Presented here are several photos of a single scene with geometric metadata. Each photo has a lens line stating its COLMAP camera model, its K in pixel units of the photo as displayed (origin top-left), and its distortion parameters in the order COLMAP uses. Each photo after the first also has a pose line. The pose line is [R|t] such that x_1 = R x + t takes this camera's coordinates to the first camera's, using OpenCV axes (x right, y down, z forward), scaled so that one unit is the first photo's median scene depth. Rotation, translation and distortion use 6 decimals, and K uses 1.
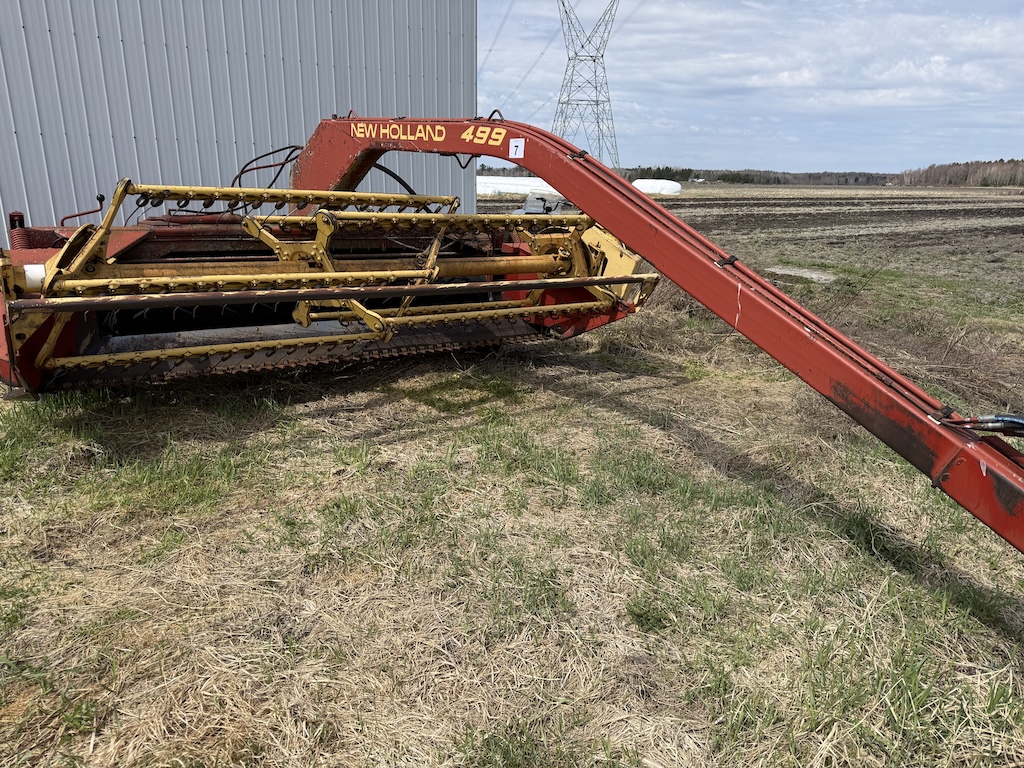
lens RADIAL K [[710.2, 0, 517.1], [0, 710.2, 391.0], [0, 0, 1]] dist [0.059357, -0.063030]
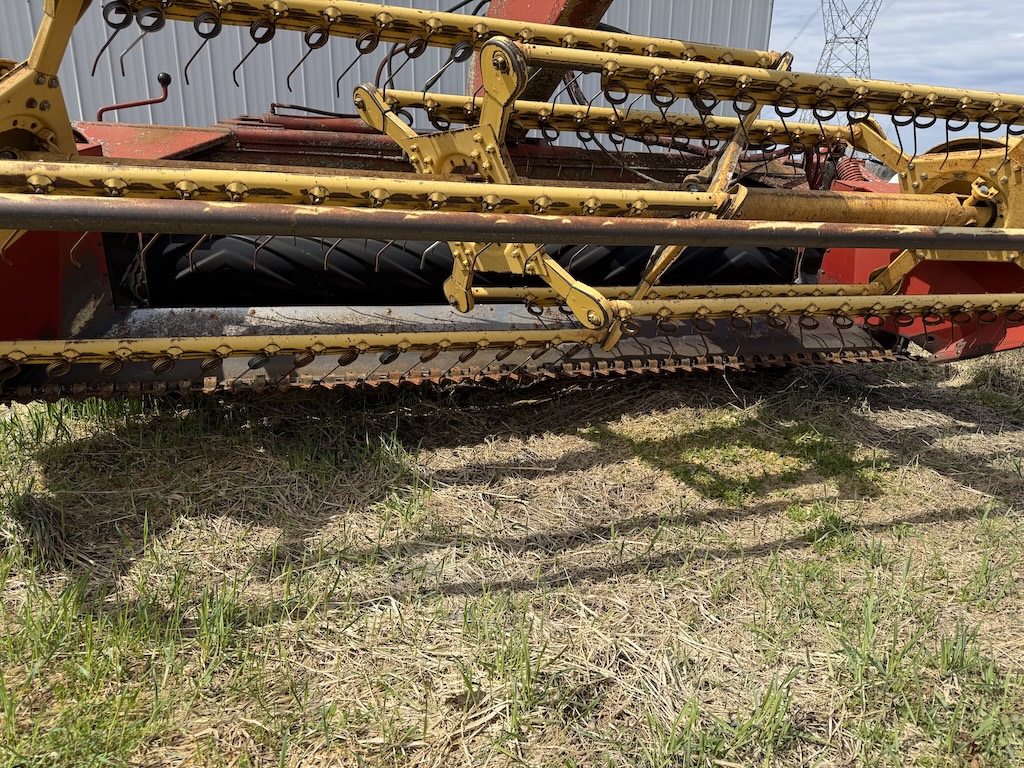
lens RADIAL K [[710.2, 0, 507.5], [0, 710.2, 387.6], [0, 0, 1]] dist [0.059357, -0.063030]
pose [[0.950740, 0.086228, -0.297756, -0.096176], [-0.086766, 0.996163, 0.011438, -0.040005], [0.297600, 0.014960, 0.954574, 0.482122]]
